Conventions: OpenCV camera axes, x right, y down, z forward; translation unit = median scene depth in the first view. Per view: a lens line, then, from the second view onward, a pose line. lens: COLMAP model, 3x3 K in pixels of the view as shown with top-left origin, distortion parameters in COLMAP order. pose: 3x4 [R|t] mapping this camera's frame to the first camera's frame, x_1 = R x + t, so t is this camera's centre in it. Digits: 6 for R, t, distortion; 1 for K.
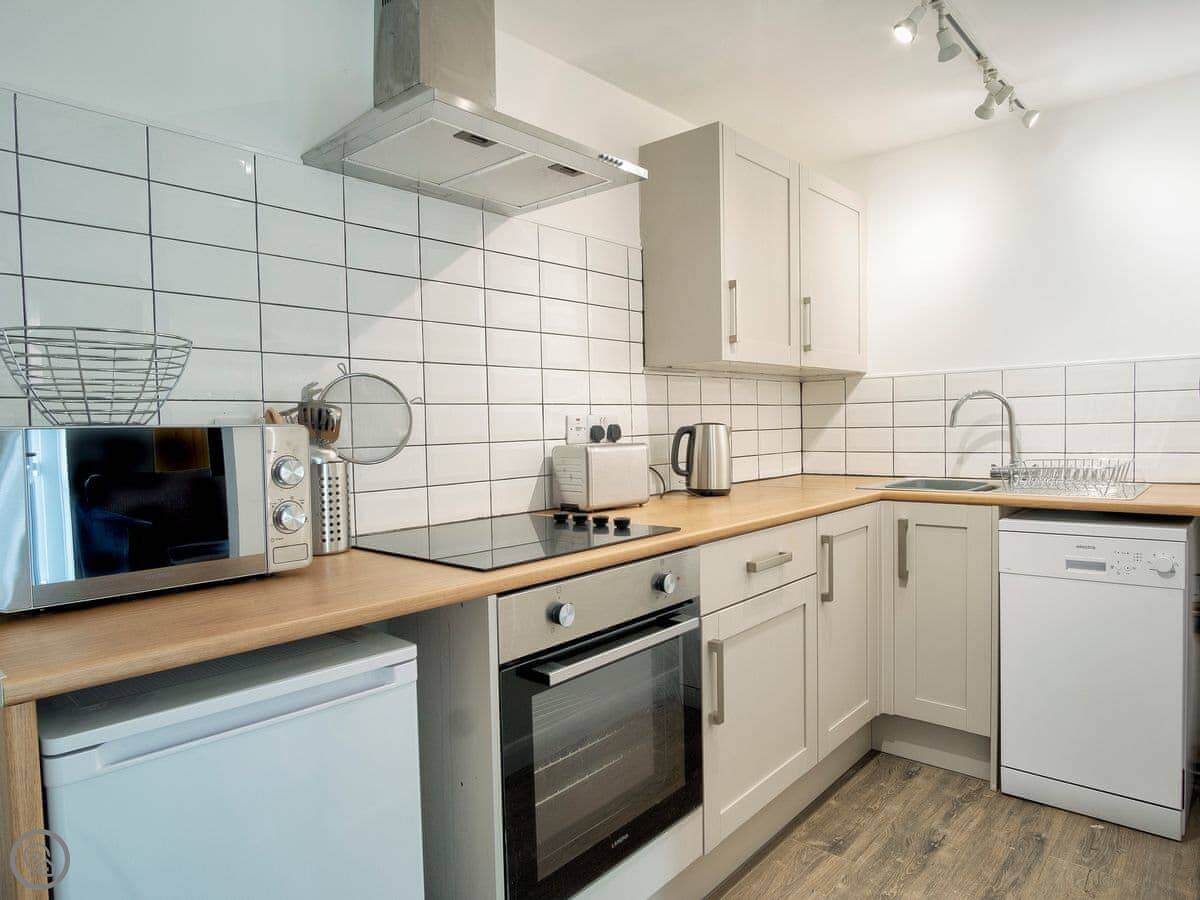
lens RADIAL K [[742.0, 0, 600.2], [0, 742.0, 455.2], [0, 0, 1]] dist [-0.007560, 0.002065]
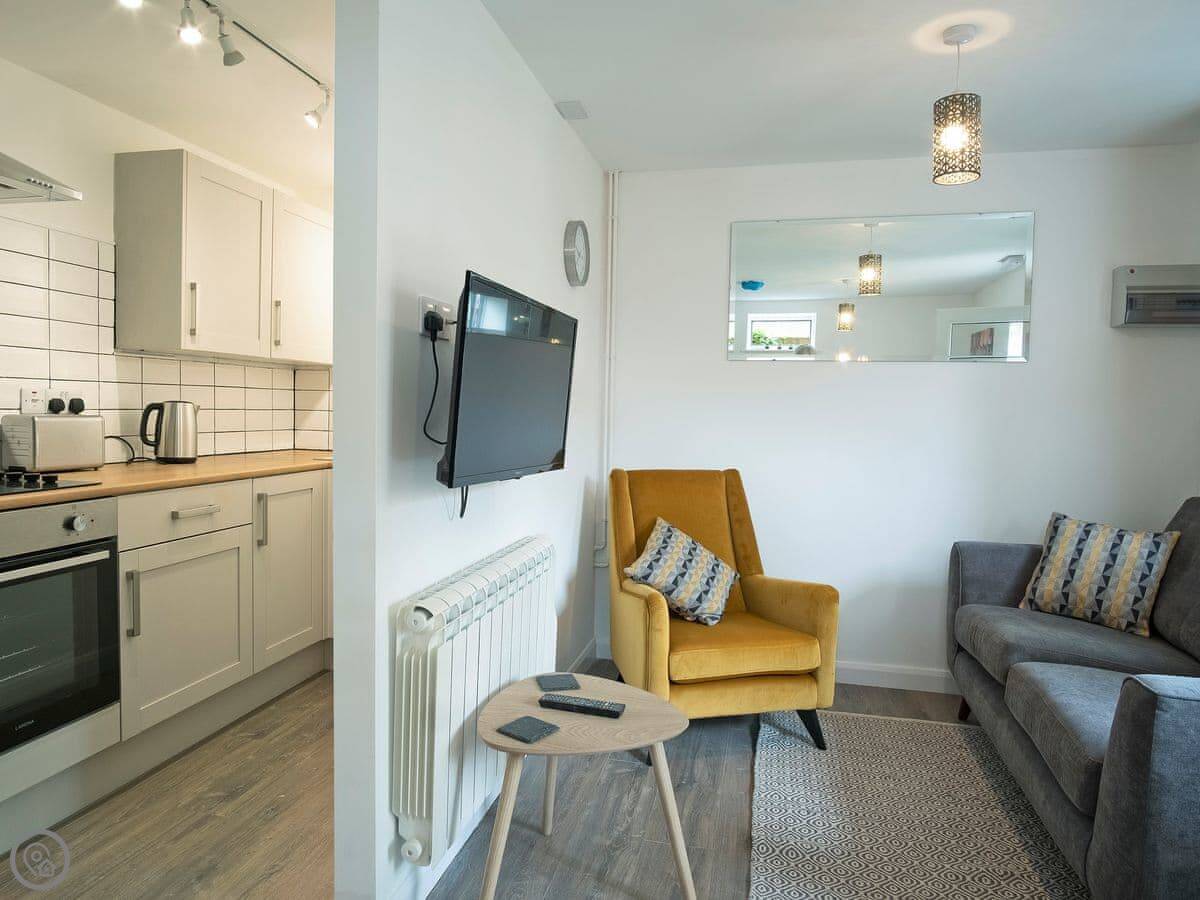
lens RADIAL K [[787.5, 0, 600.3], [0, 787.5, 446.2], [0, 0, 1]] dist [-0.025187, 0.006872]
pose [[0.892654, 0.022030, 0.450203, 0.200815], [-0.024925, 0.999689, 0.000503, 0.011152], [-0.450052, -0.011670, 0.892926, -0.424701]]
